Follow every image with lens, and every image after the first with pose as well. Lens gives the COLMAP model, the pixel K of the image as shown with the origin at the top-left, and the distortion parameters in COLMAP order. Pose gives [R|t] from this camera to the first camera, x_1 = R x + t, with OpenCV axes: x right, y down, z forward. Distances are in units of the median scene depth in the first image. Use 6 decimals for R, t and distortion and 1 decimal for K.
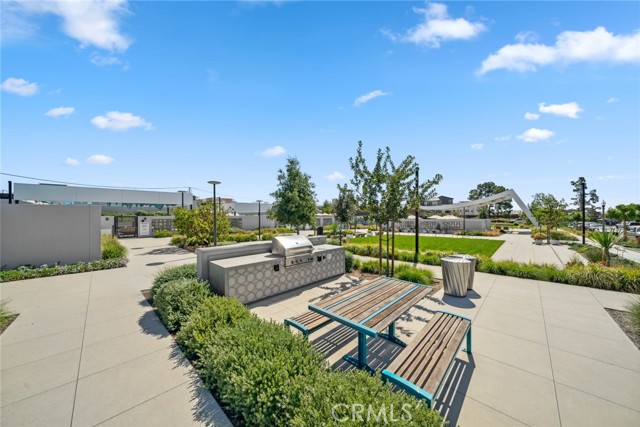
lens RADIAL K [[217.6, 0, 320.0], [0, 217.6, 213.5], [0, 0, 1]] dist [-0.000202, -0.000056]
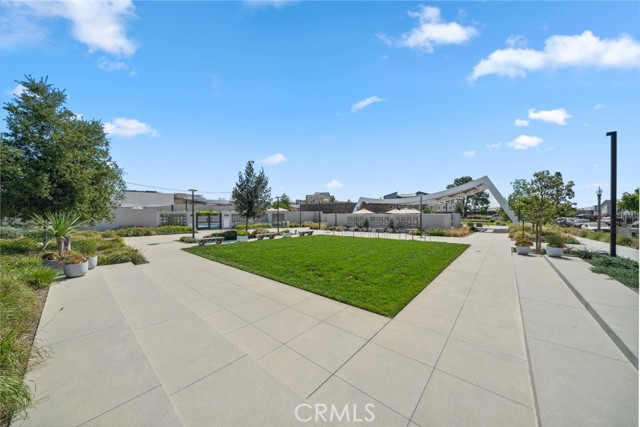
lens RADIAL K [[217.6, 0, 320.0], [0, 217.6, 213.5], [0, 0, 1]] dist [-0.000202, -0.000056]
pose [[0.998292, -0.002242, 0.058385, 0.153627], [0.001735, 0.999960, 0.008724, 0.011517], [-0.058402, -0.008608, 0.998256, 0.161359]]
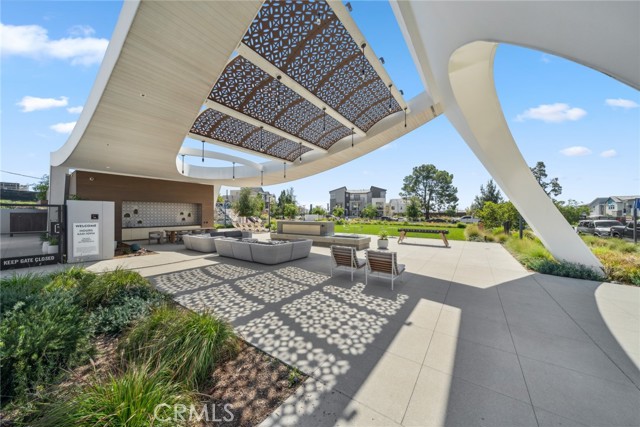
lens RADIAL K [[217.6, 0, 320.0], [0, 217.6, 213.5], [0, 0, 1]] dist [-0.000202, -0.000056]
pose [[0.988714, 0.001813, 0.149807, 0.568631], [-0.001587, 0.999997, -0.001627, 0.023591], [-0.149810, 0.001371, 0.988714, 0.624630]]
